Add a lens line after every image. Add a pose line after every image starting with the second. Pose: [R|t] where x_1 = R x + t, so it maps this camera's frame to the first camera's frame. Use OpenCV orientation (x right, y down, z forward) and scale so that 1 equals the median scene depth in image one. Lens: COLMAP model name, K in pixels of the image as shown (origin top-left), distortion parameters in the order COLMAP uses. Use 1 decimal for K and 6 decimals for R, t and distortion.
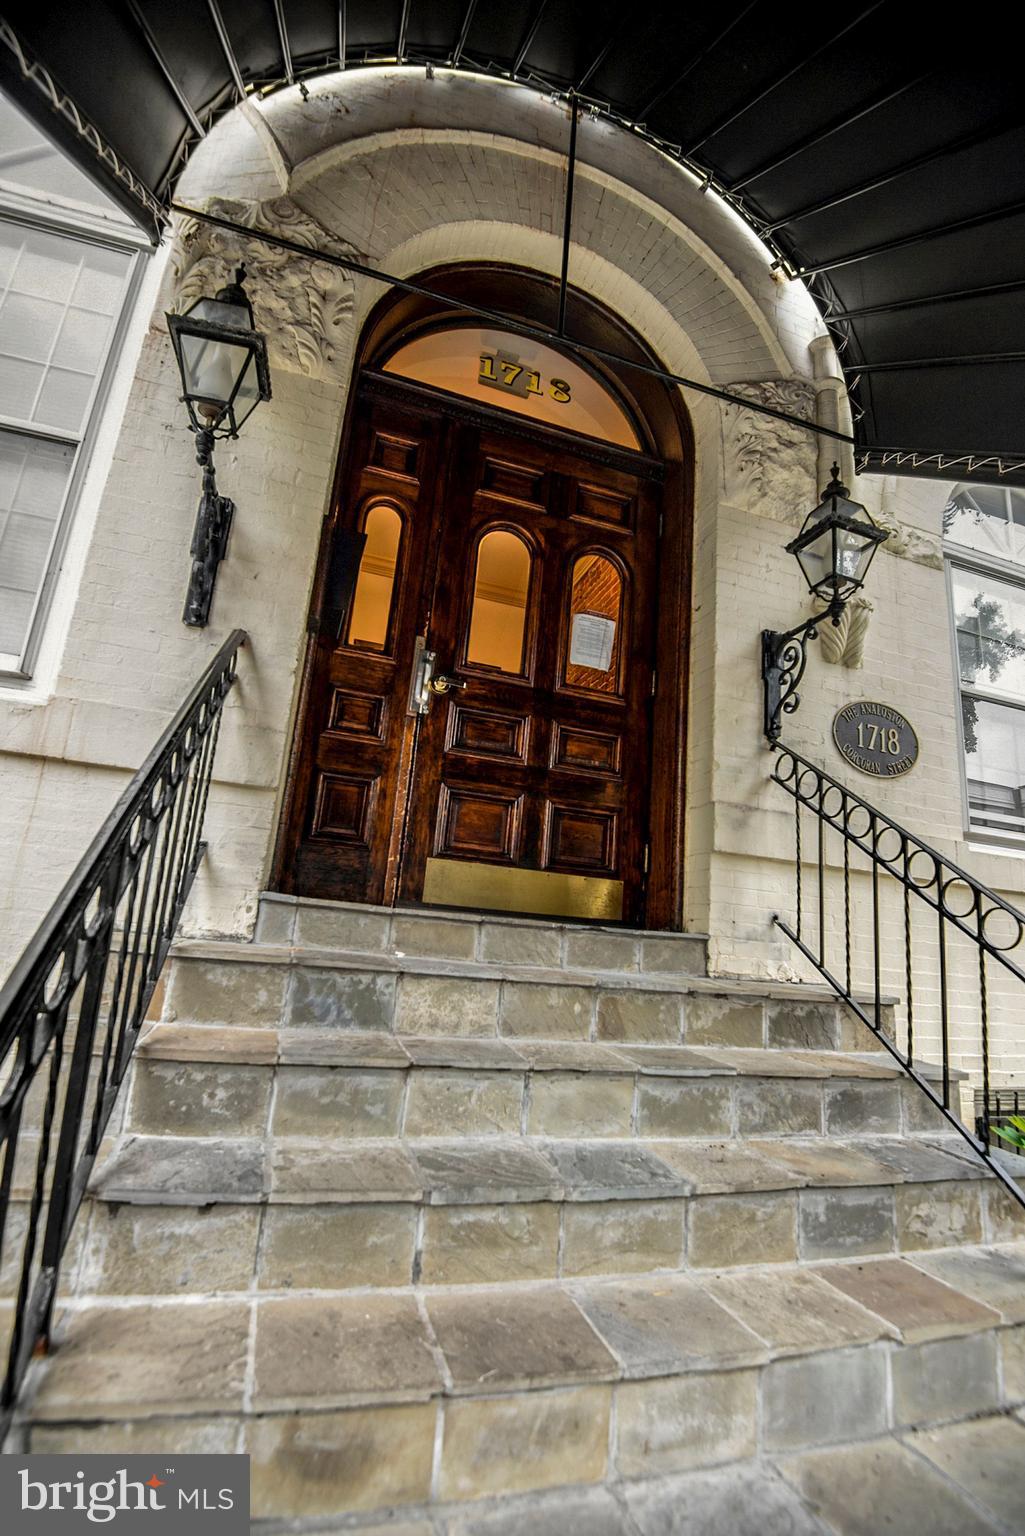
lens RADIAL K [[715.4, 0, 516.9], [0, 715.4, 763.9], [0, 0, 1]] dist [0.016939, -0.034786]
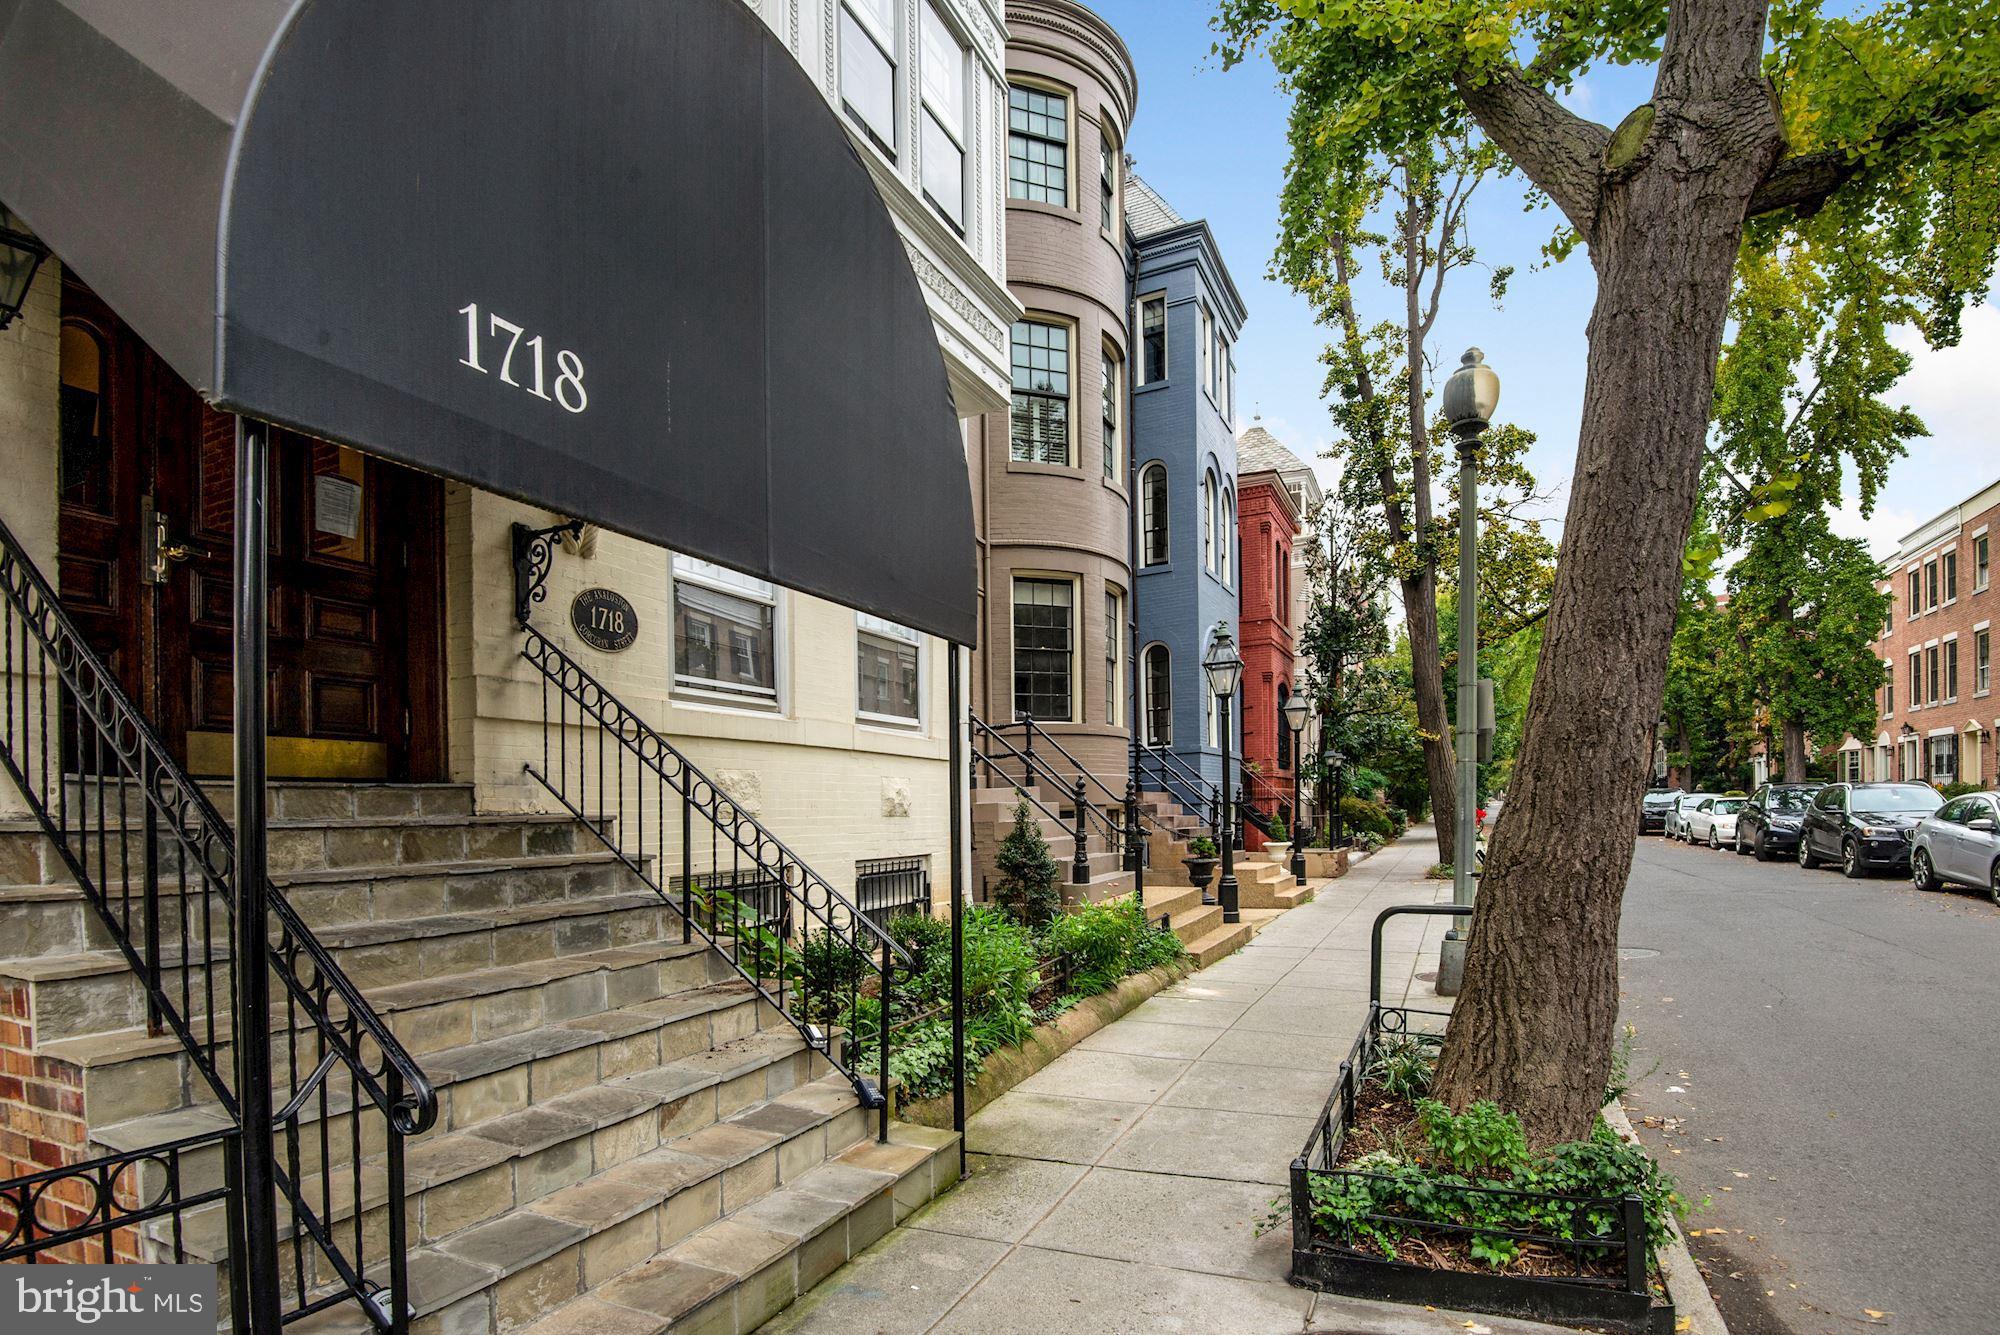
lens RADIAL K [[1015.1, 0, 1042.4], [0, 1015.1, 801.8], [0, 0, 1]] dist [-0.054872, -0.001075]
pose [[0.651418, -0.089799, 0.753386, -0.441352], [-0.103175, 0.973263, 0.205218, -0.209440], [-0.751671, -0.211413, 0.624736, -0.928295]]
